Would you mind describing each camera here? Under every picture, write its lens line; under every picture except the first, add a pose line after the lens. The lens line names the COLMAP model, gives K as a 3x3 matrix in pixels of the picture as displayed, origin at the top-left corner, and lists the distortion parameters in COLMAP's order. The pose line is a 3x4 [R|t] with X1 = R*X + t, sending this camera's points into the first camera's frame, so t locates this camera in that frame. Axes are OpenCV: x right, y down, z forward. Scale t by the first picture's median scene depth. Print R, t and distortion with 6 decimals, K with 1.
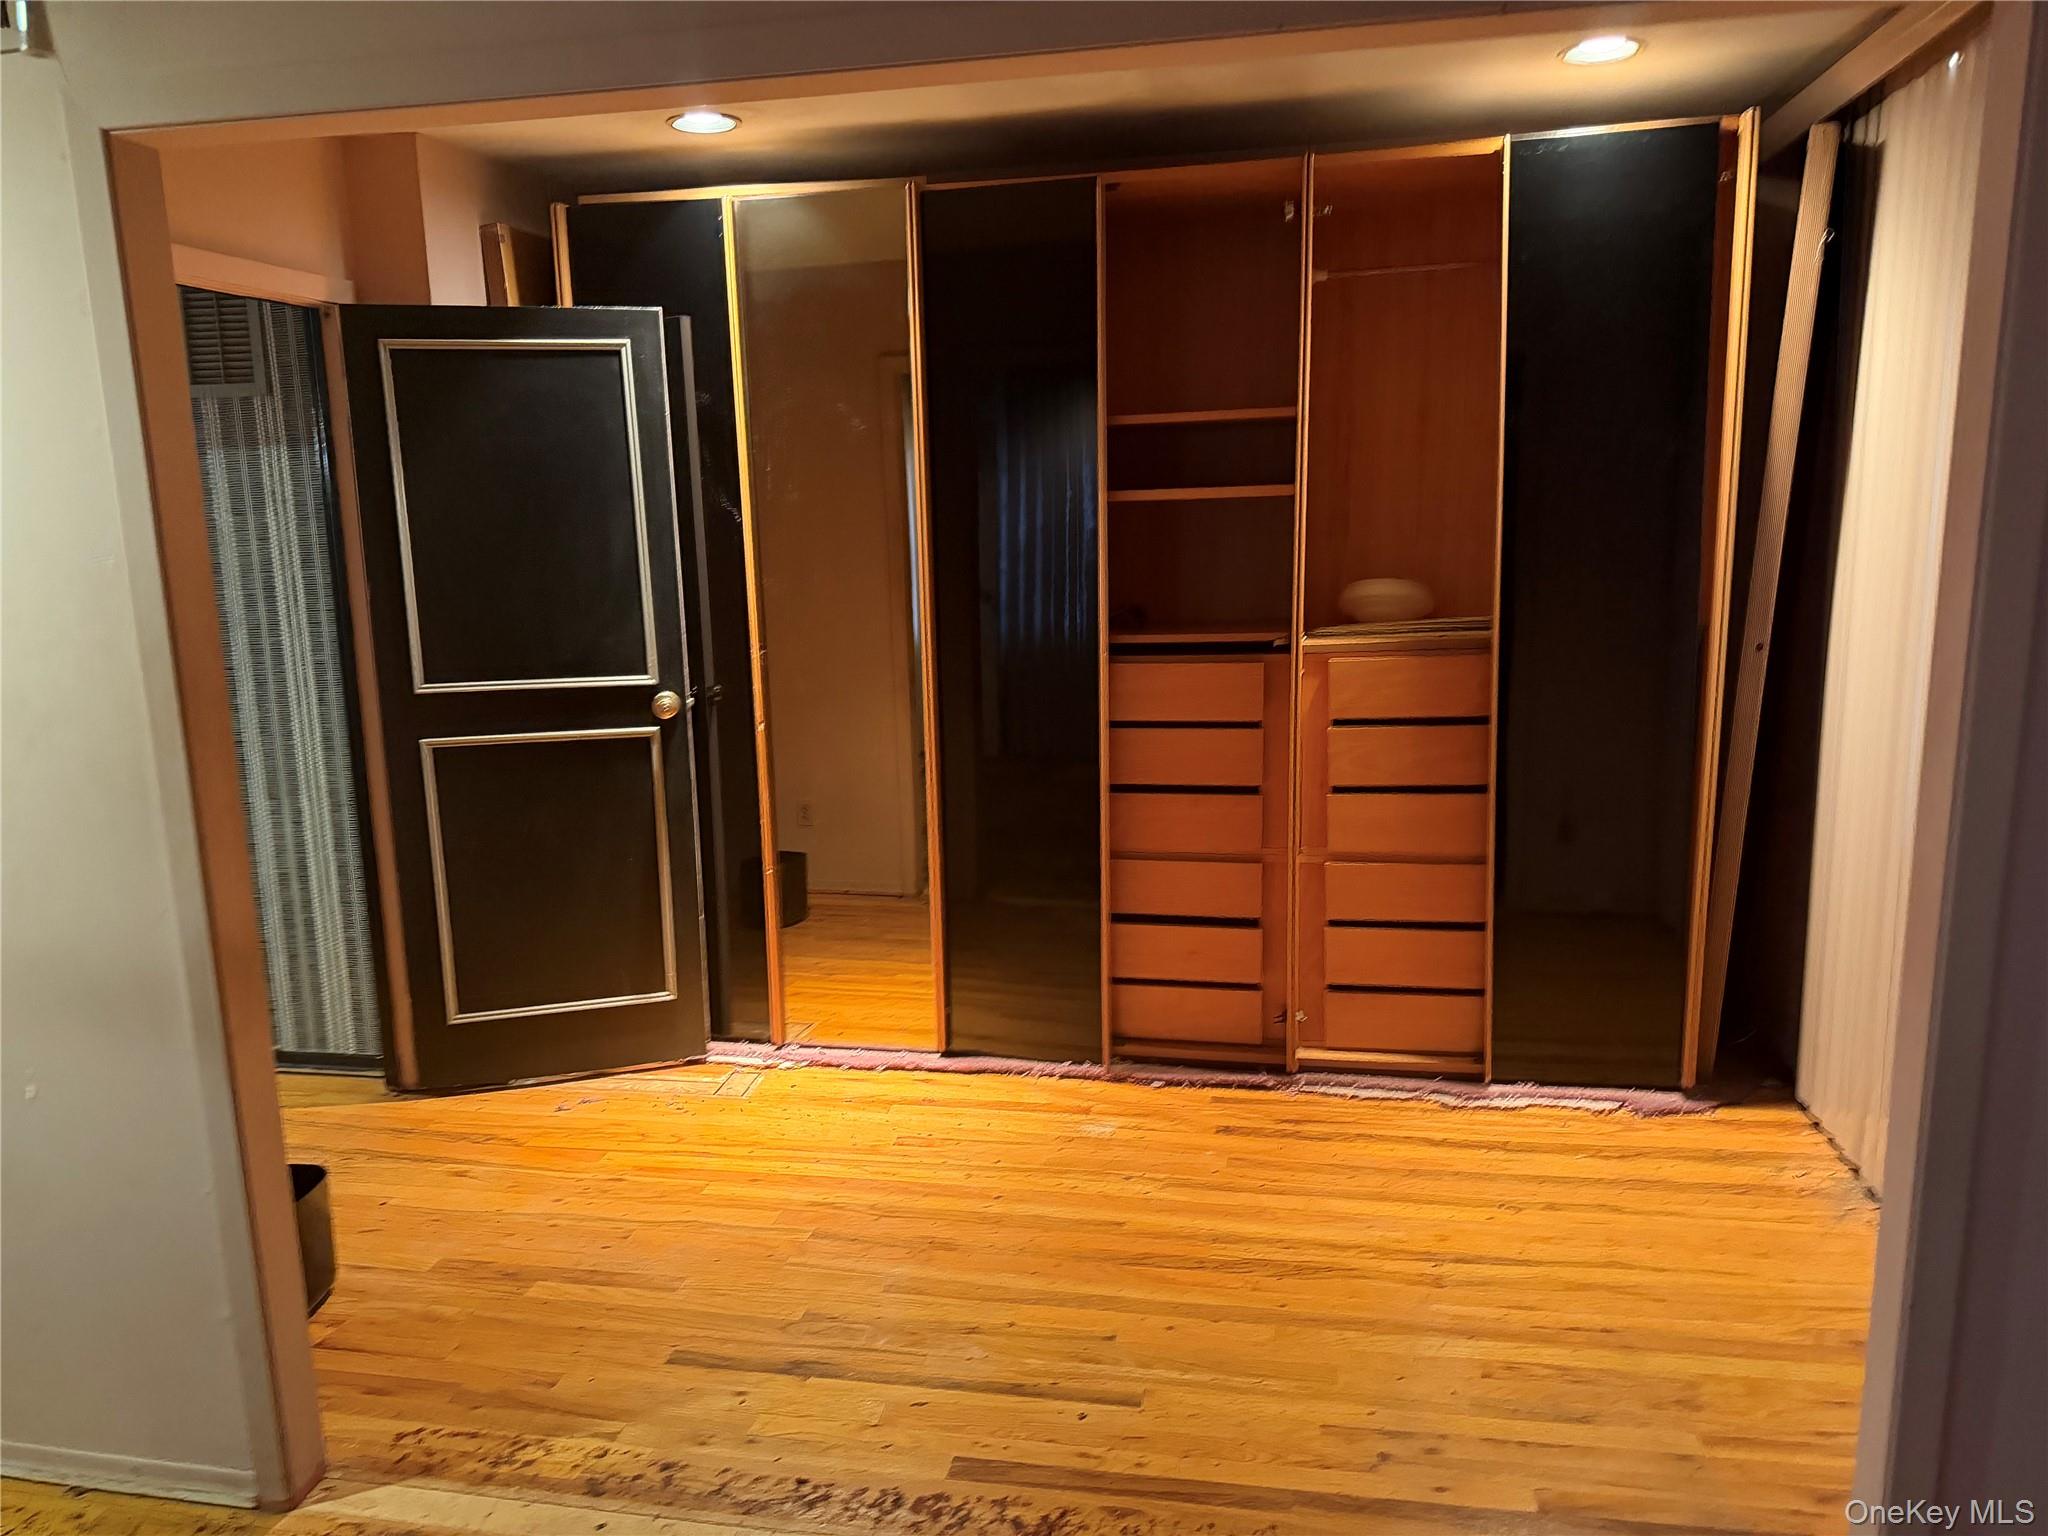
lens RADIAL K [[1463.9, 0, 1024.0], [0, 1463.9, 768.0], [0, 0, 1]] dist [0.001295, -0.002027]
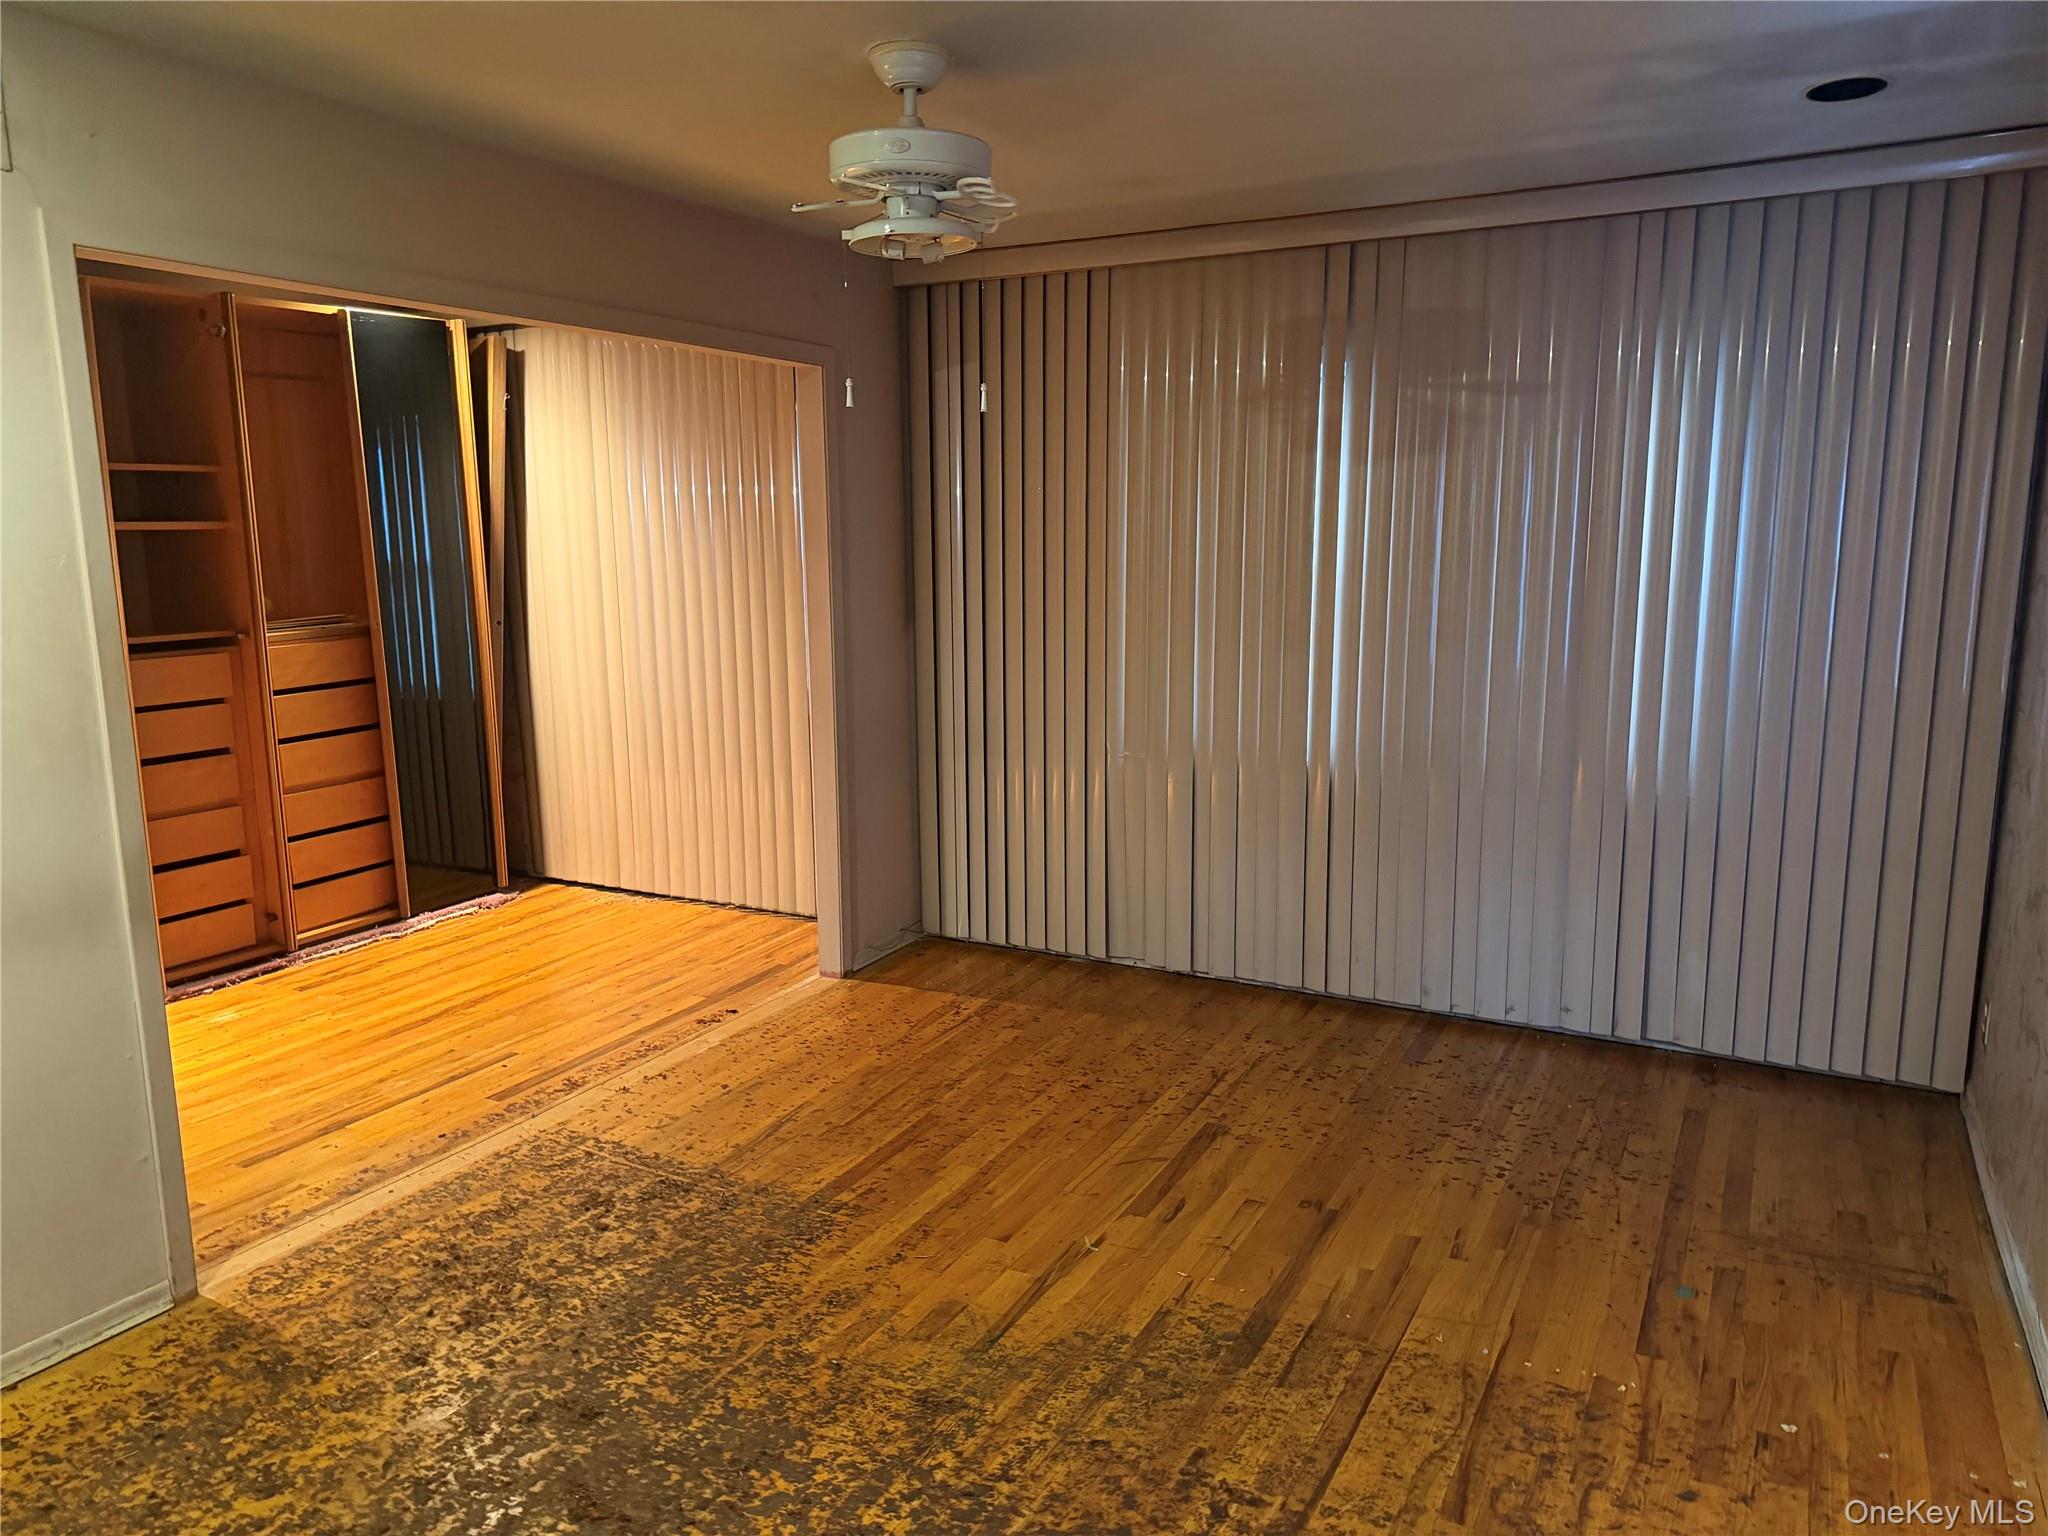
lens RADIAL K [[1463.9, 0, 1024.0], [0, 1463.9, 768.0], [0, 0, 1]] dist [0.001295, -0.002027]
pose [[0.312241, -0.150990, 0.937927, -0.893975], [0.188613, 0.977488, 0.094569, 0.043223], [-0.931091, 0.147377, 0.333690, -0.112709]]
